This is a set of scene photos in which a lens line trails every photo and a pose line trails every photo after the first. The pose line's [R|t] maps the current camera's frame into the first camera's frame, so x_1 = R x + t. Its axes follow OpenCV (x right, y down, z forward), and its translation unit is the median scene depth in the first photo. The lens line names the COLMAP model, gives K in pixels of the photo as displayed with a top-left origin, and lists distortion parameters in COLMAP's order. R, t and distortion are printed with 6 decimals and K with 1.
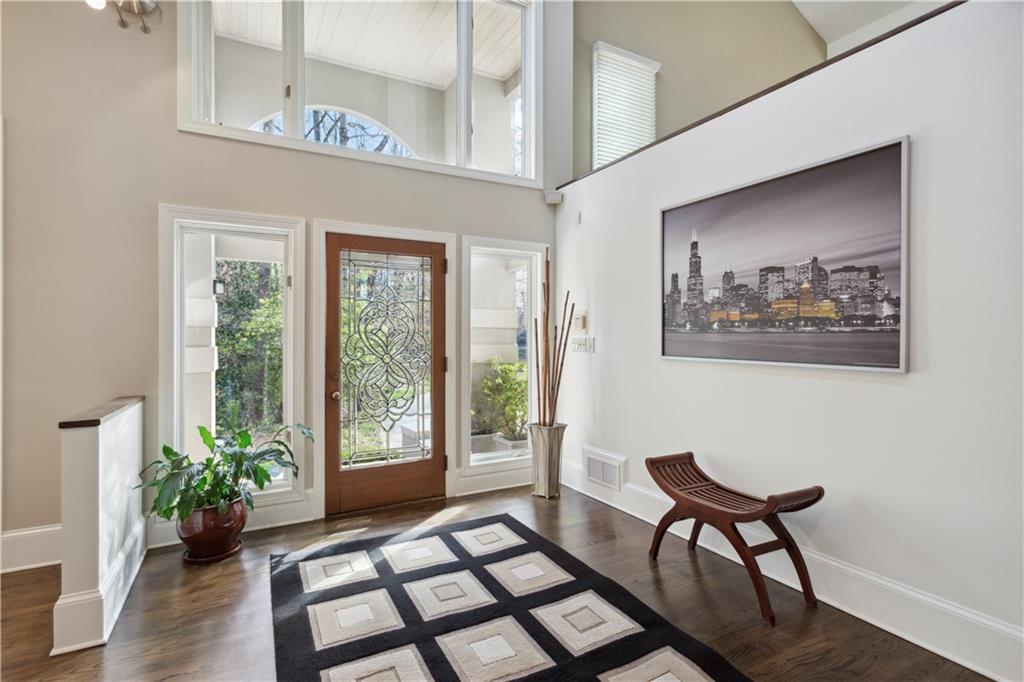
lens RADIAL K [[499.5, 0, 505.2], [0, 499.5, 336.3], [0, 0, 1]] dist [0.006705, 0.000933]
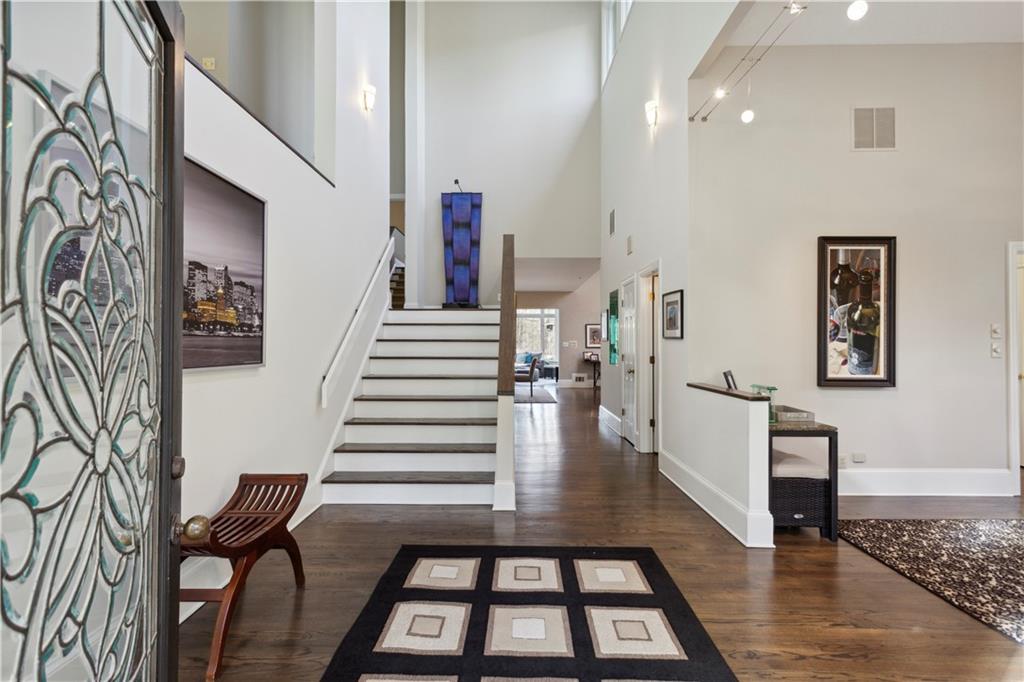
lens RADIAL K [[499.5, 0, 514.0], [0, 499.5, 339.6], [0, 0, 1]] dist [0.006705, 0.000933]
pose [[-0.880549, 0.000539, 0.473955, -0.351152], [-0.003850, 0.999958, -0.008292, 0.004275], [-0.473940, -0.009126, -0.880510, 1.359376]]
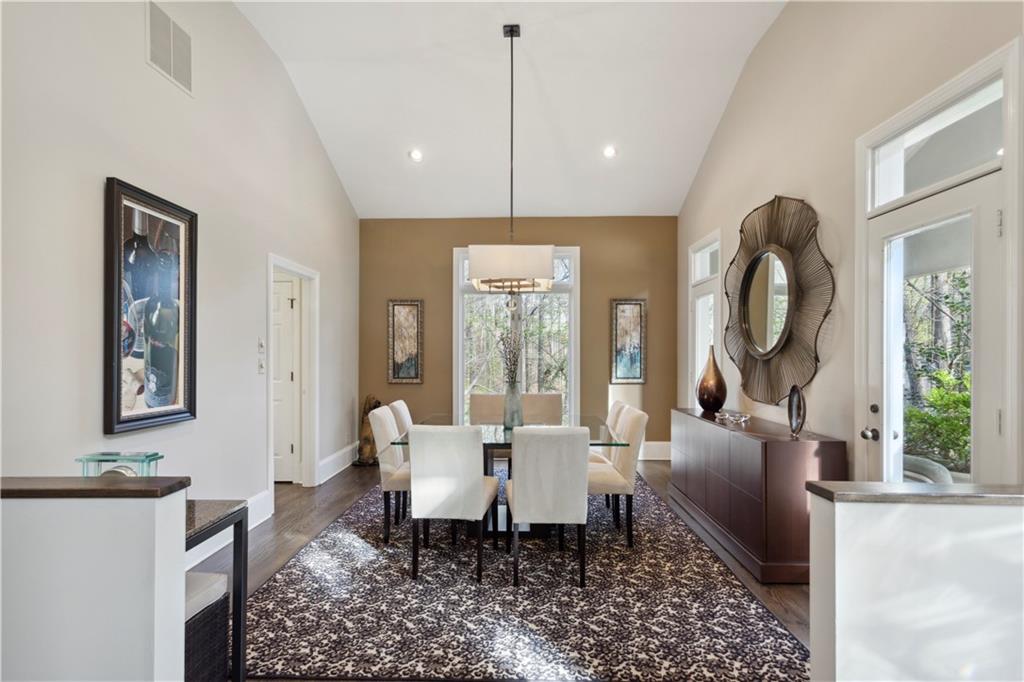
lens RADIAL K [[499.5, 0, 510.8], [0, 499.5, 354.8], [0, 0, 1]] dist [0.006705, 0.000933]
pose [[-0.494460, -0.001704, -0.869199, -0.050134], [0.002180, 0.999993, -0.003201, -0.005578], [0.869198, -0.003478, -0.494452, 0.688436]]
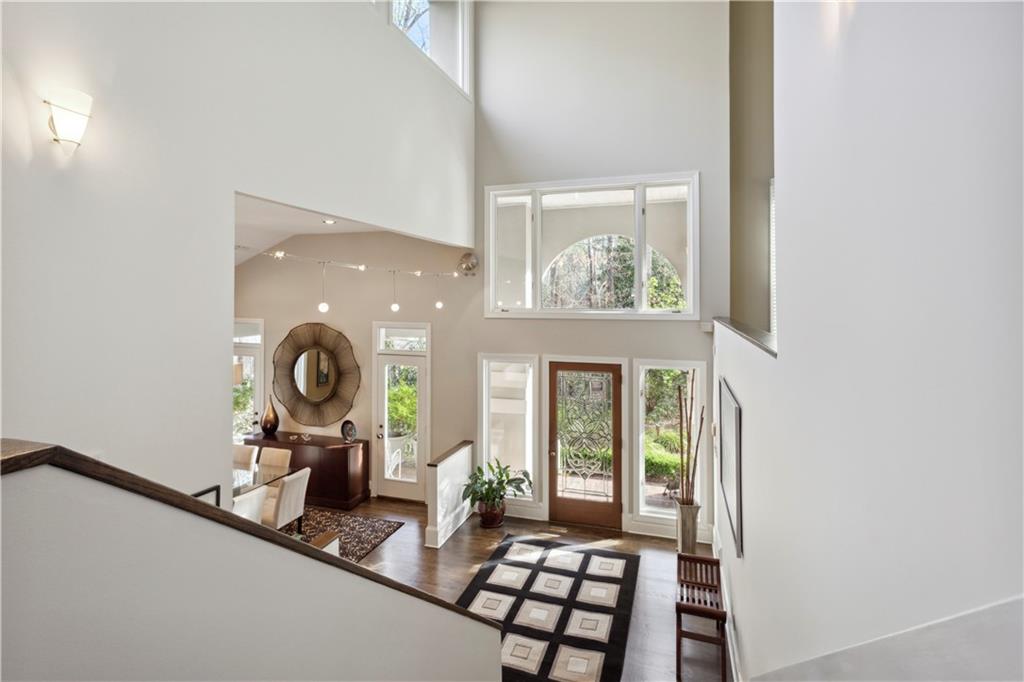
lens RADIAL K [[499.5, 0, 504.7], [0, 499.5, 299.8], [0, 0, 1]] dist [0.006705, 0.000933]
pose [[0.689246, -0.006403, -0.724499, 1.006209], [0.002576, 0.999976, -0.006386, -0.505900], [0.724523, 0.002535, 0.689246, -0.426707]]
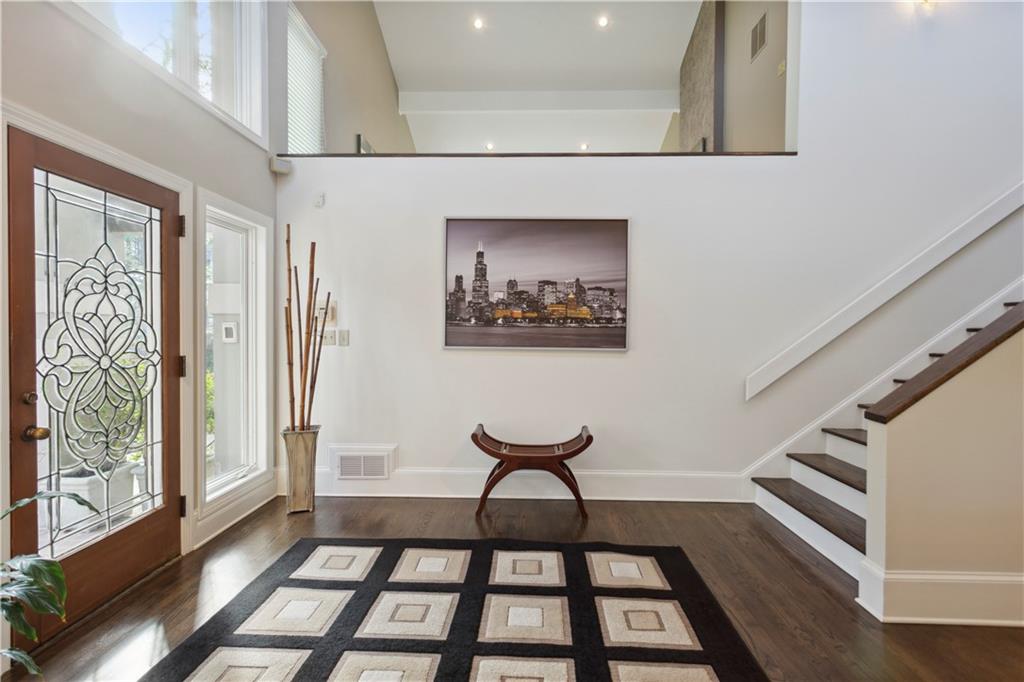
lens RADIAL K [[499.5, 0, 512.9], [0, 499.5, 338.9], [0, 0, 1]] dist [0.006705, 0.000933]
pose [[0.500902, -0.010563, 0.865440, -0.664898], [-0.006325, 0.999854, 0.015865, 0.003996], [-0.865481, -0.013421, 0.500762, 0.333720]]
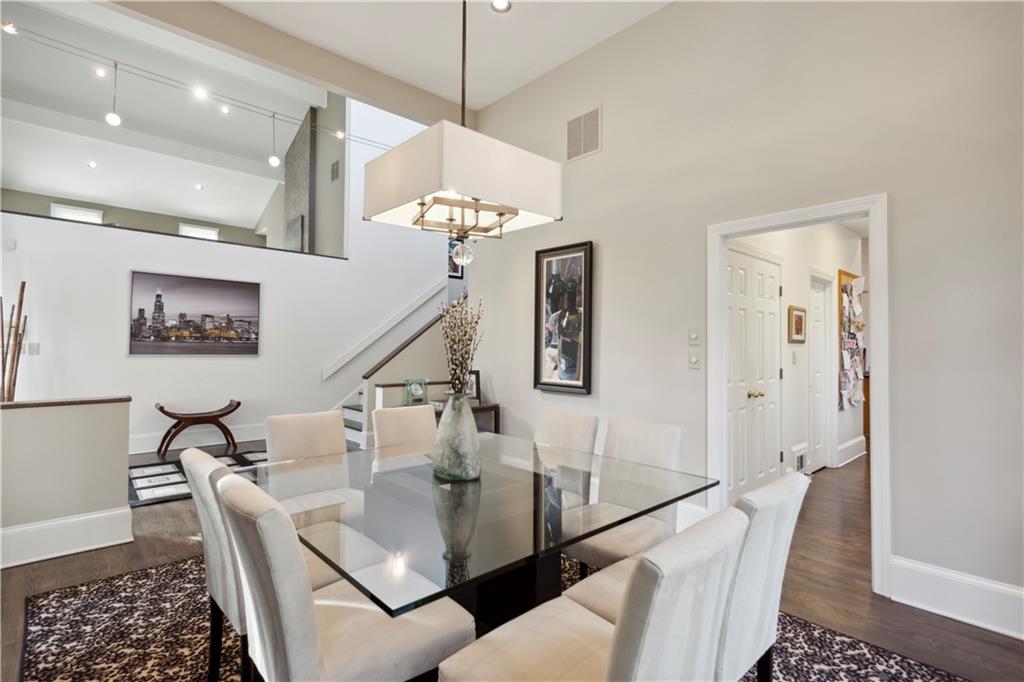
lens RADIAL K [[499.5, 0, 513.3], [0, 499.5, 337.4], [0, 0, 1]] dist [0.006705, 0.000933]
pose [[-0.243271, 0.014525, 0.969850, -1.902061], [-0.014034, 0.999730, -0.018493, -0.007110], [-0.969857, -0.018110, -0.243002, 0.149675]]
